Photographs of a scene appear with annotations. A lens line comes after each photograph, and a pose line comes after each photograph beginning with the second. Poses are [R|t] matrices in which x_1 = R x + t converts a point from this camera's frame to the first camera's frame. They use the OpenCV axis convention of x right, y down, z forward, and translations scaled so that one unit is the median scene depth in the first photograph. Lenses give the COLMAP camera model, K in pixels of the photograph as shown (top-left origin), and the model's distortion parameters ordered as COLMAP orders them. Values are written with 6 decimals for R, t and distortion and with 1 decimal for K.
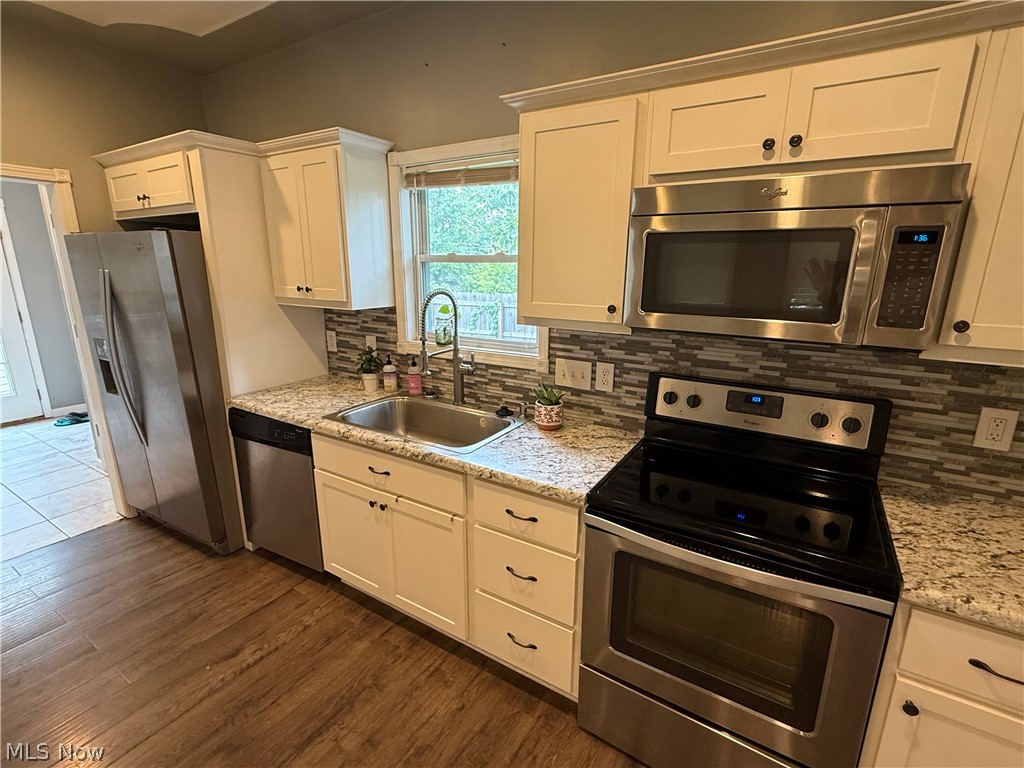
lens RADIAL K [[488.3, 0, 509.8], [0, 488.3, 388.1], [0, 0, 1]] dist [0.000325, 0.000157]
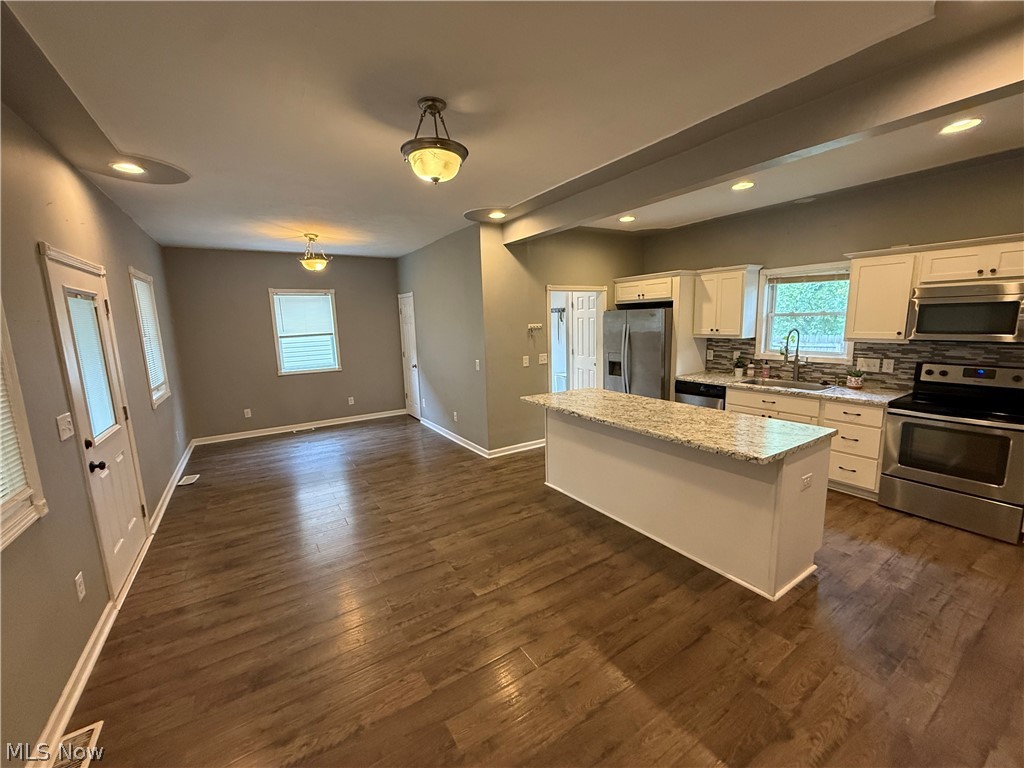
lens RADIAL K [[410.5, 0, 511.7], [0, 410.5, 383.3], [0, 0, 1]] dist [-0.001585, 0.000488]
pose [[0.899274, 0.033987, -0.436064, -0.493362], [-0.070552, 0.995193, -0.067929, 0.284657], [0.431659, 0.091851, 0.897348, -1.302773]]
